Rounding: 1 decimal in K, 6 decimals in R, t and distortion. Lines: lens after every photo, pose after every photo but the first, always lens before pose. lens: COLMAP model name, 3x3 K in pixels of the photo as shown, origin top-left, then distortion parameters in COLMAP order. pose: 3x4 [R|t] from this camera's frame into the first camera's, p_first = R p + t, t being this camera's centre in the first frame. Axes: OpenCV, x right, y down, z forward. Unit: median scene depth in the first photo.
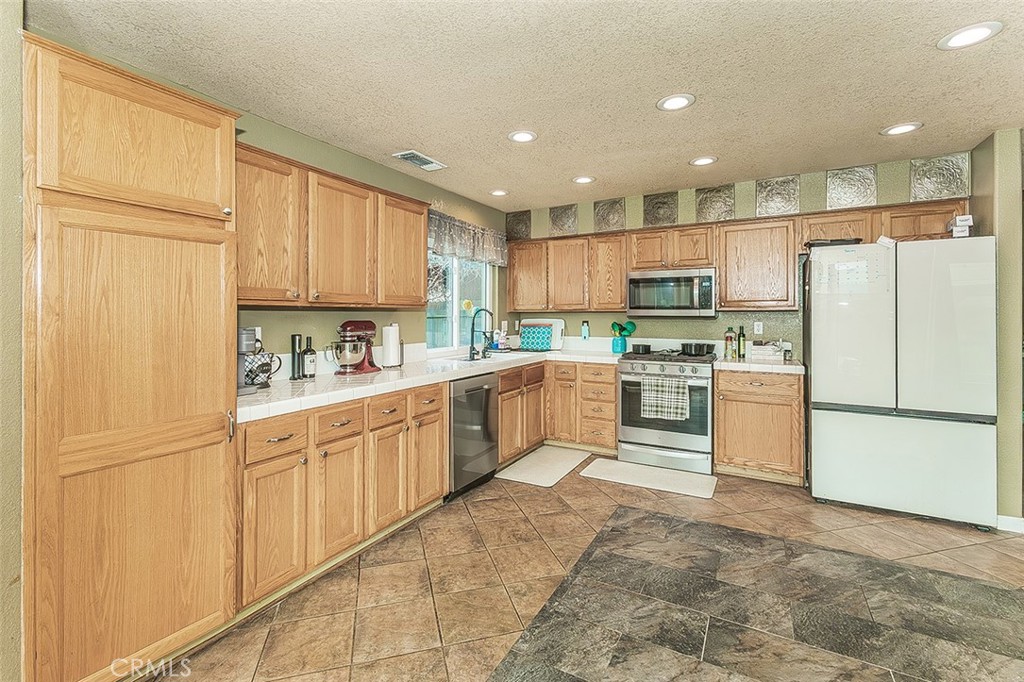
lens RADIAL K [[485.8, 0, 514.5], [0, 485.8, 315.8], [0, 0, 1]] dist [0.001336, 0.000414]
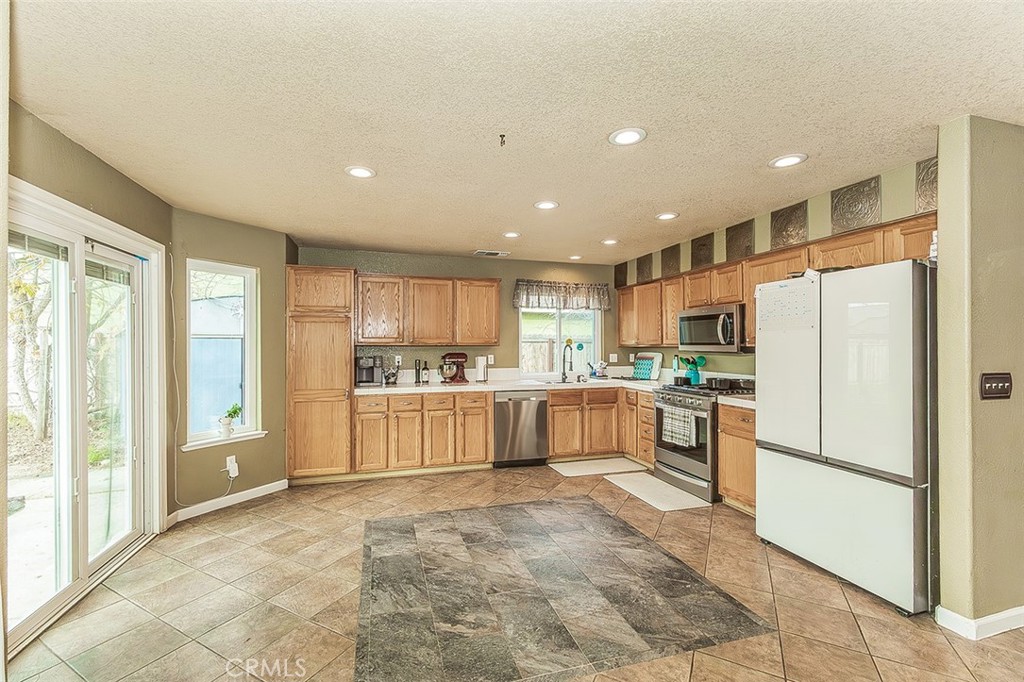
lens RADIAL K [[446.7, 0, 457.4], [0, 446.7, 342.0], [0, 0, 1]] dist [0.005025, 0.000297]
pose [[0.670240, -0.006163, -0.742119, 0.876154], [-0.000030, 0.999965, -0.008332, -0.015589], [0.742144, 0.005607, 0.670217, -0.073477]]
